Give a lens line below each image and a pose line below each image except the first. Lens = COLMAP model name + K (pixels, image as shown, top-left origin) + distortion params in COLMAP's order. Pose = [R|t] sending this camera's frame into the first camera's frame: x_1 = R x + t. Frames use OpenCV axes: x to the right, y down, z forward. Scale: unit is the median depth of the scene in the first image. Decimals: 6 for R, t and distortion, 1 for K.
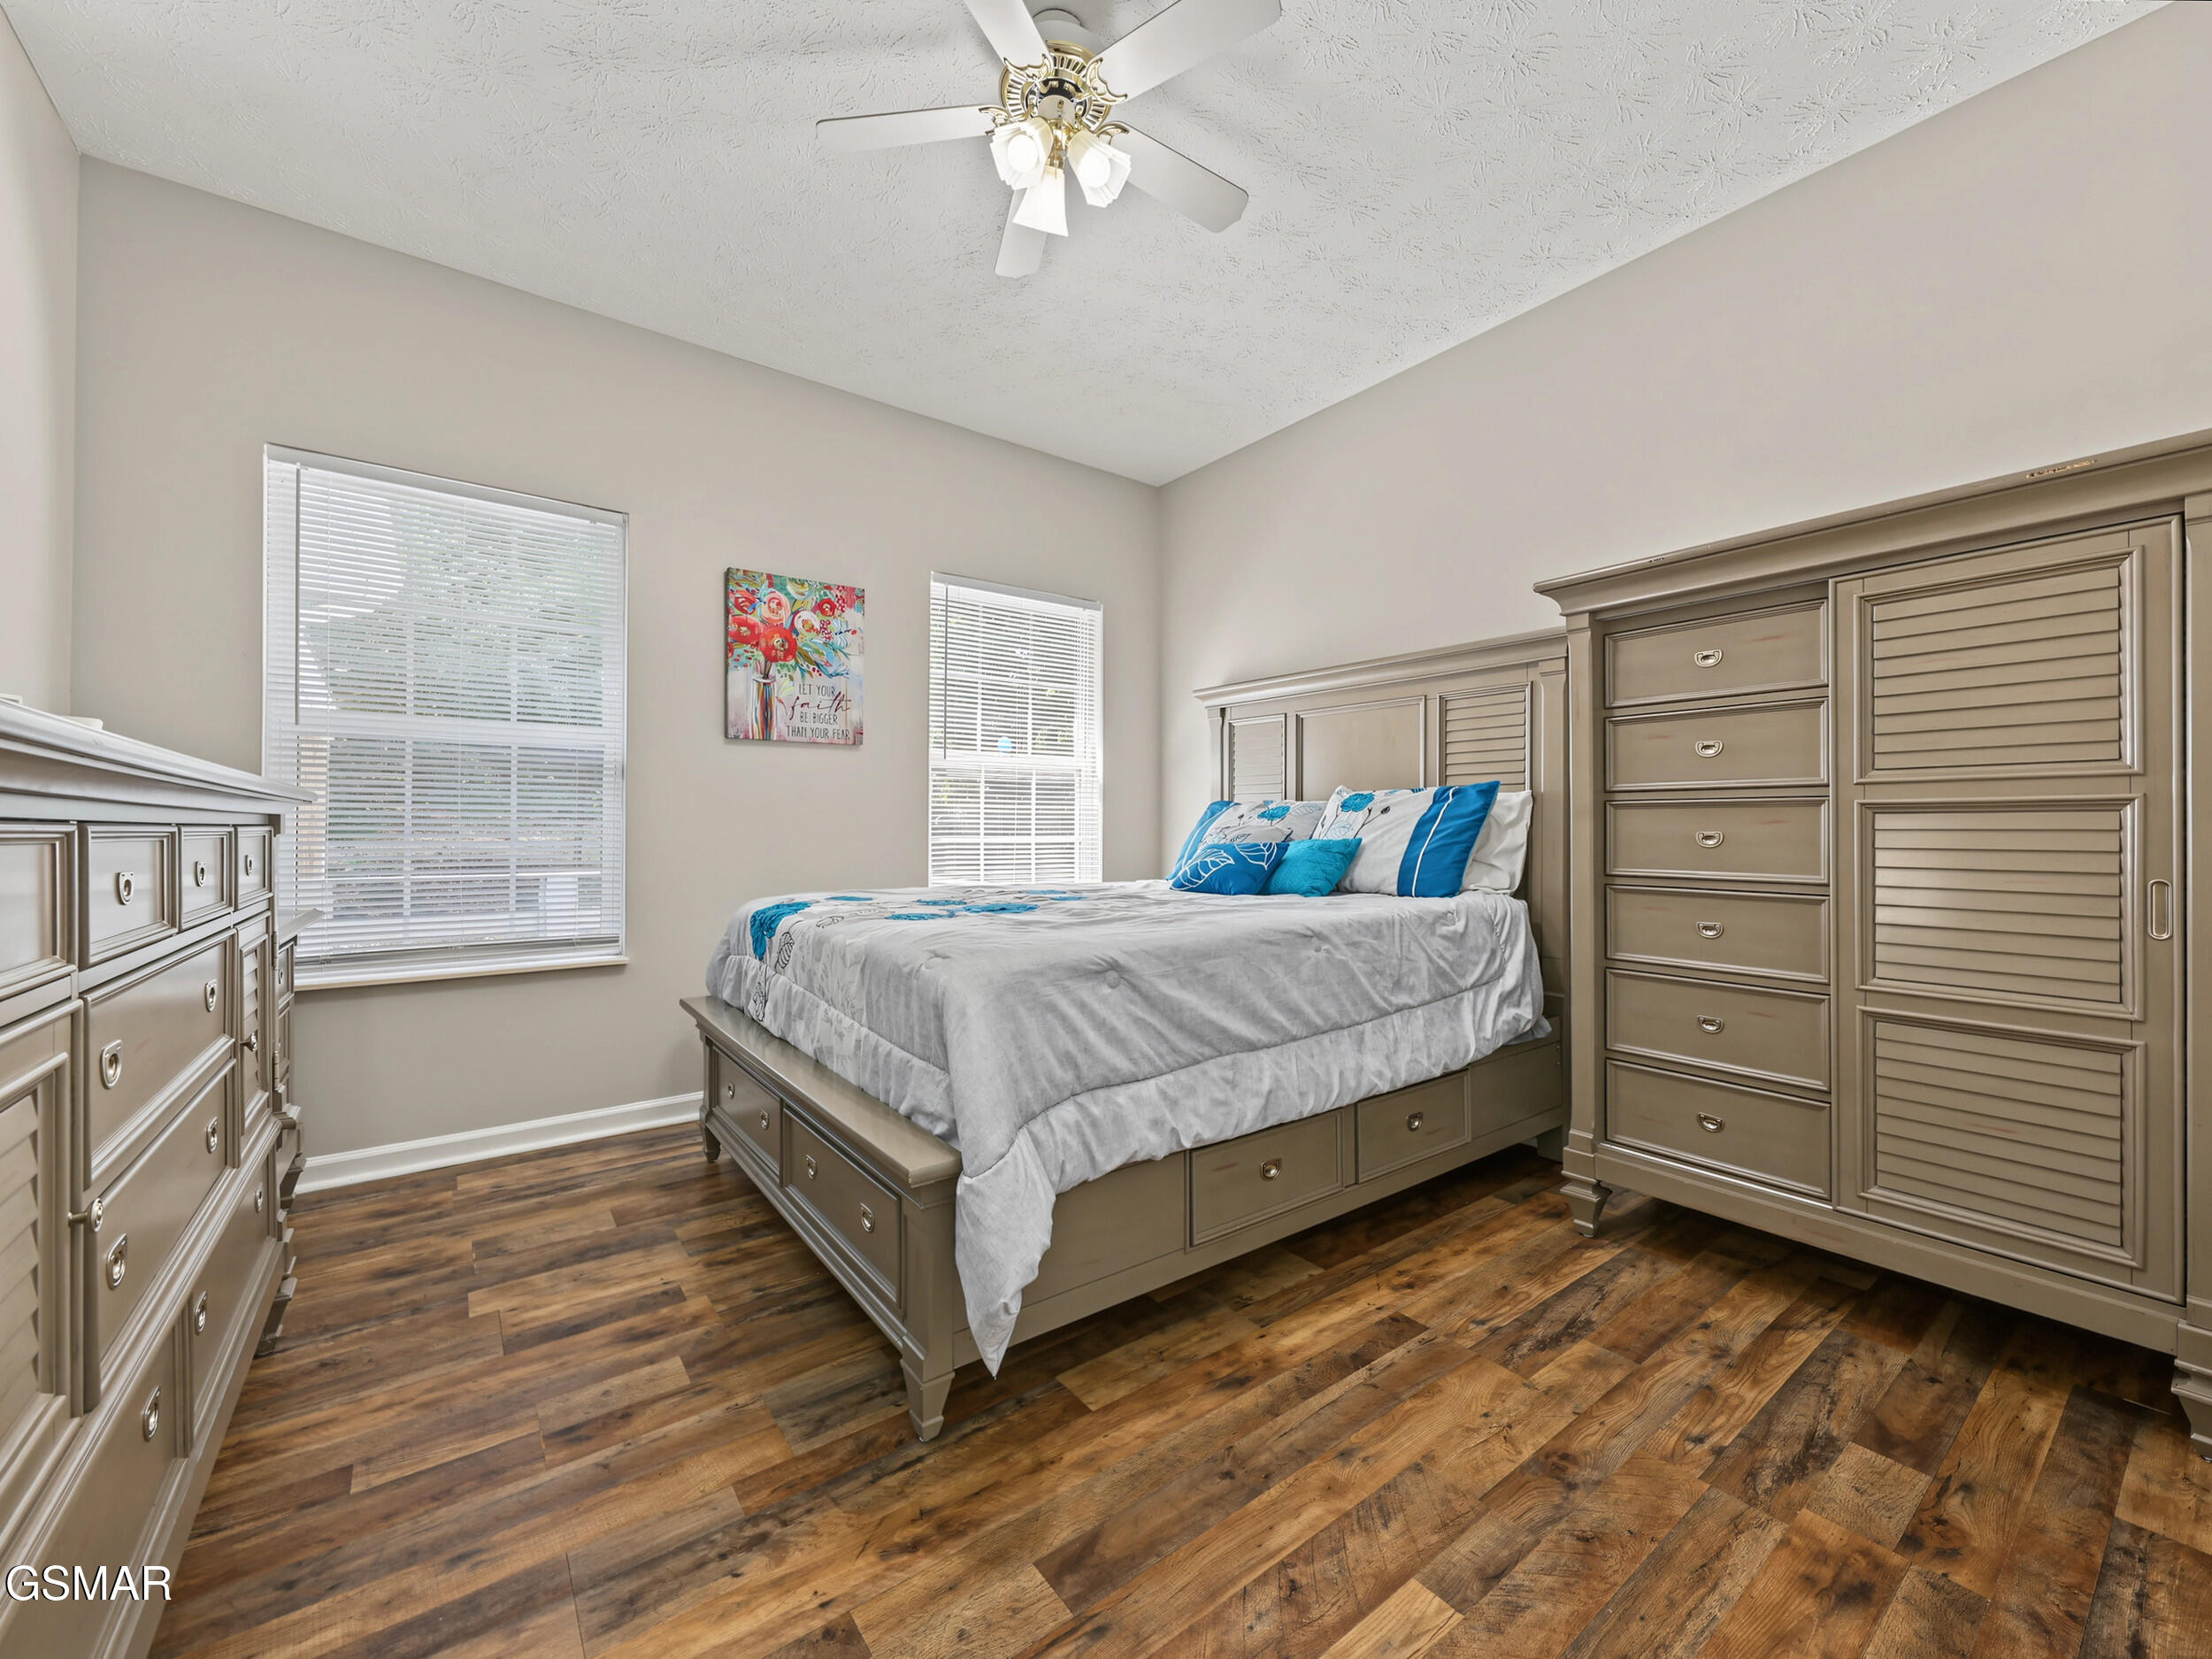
lens RADIAL K [[874.7, 0, 1109.7], [0, 874.7, 820.2], [0, 0, 1]] dist [0.003715, 0.000536]
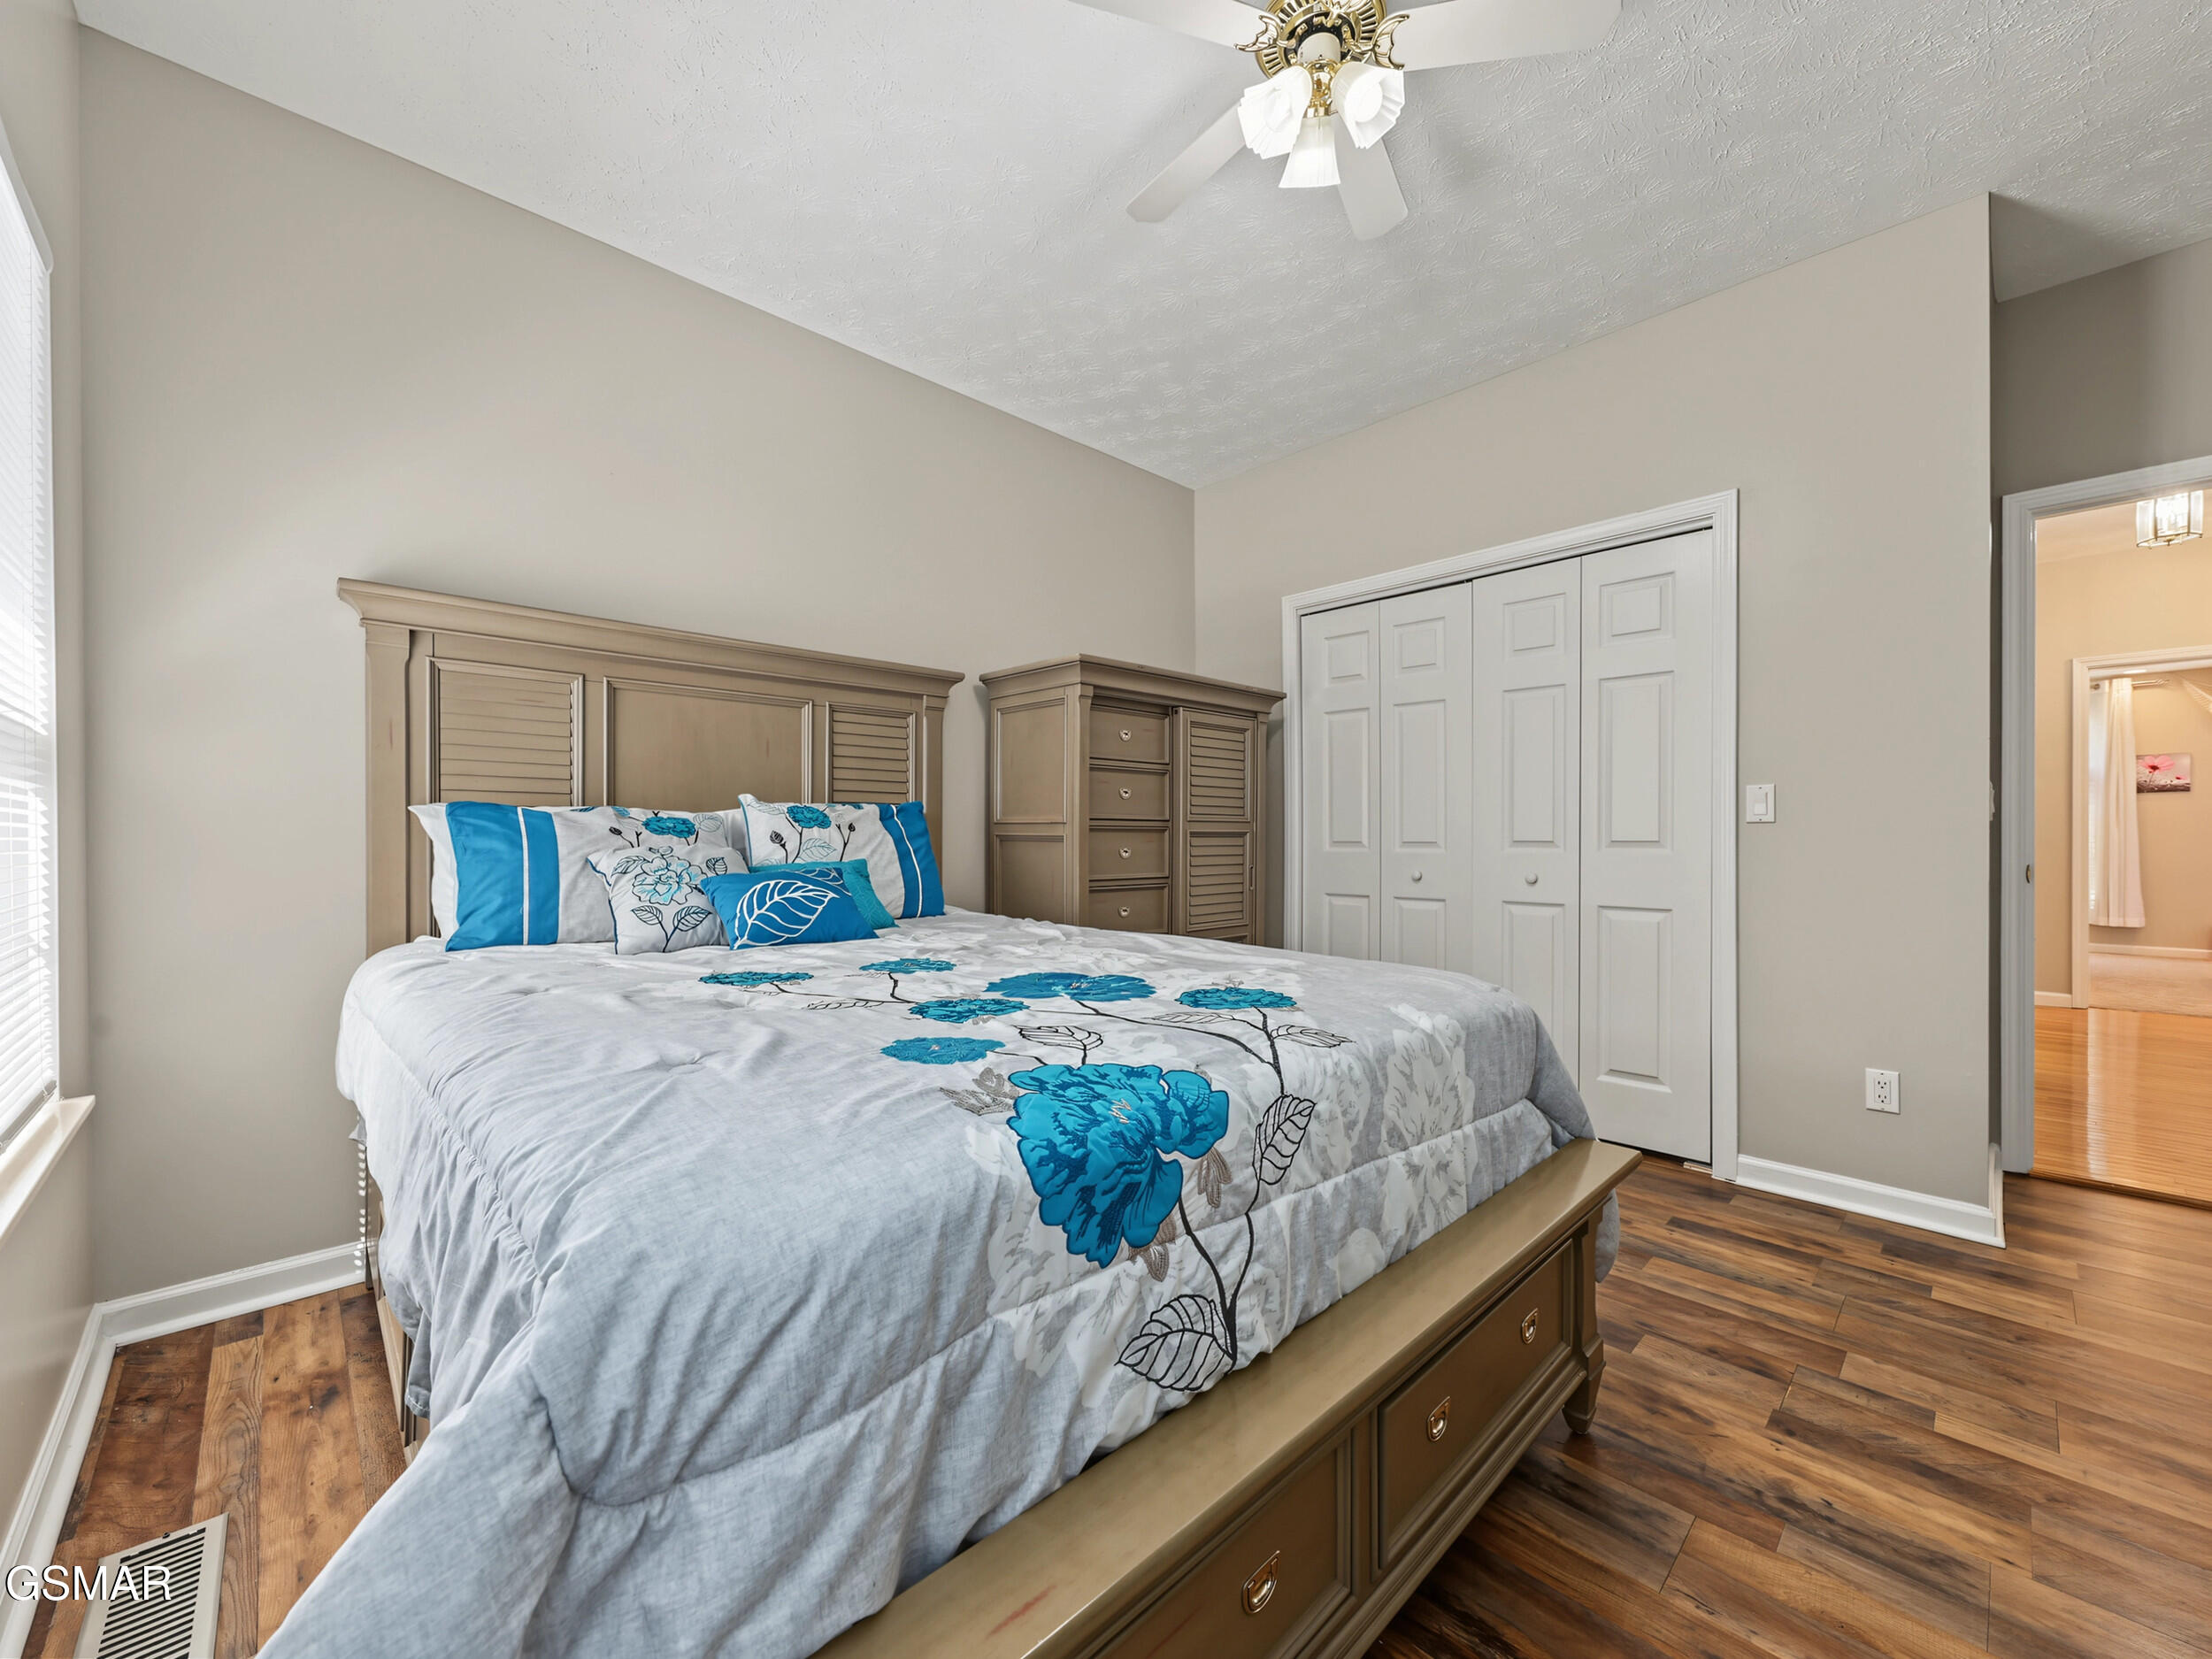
lens RADIAL K [[874.7, 0, 1115.8], [0, 874.7, 842.2], [0, 0, 1]] dist [0.003715, 0.000536]
pose [[-0.119414, -0.000140, 0.992845, -1.276813], [-0.003086, 0.999995, -0.000230, 0.004582], [-0.992840, -0.003092, -0.119414, 1.812659]]
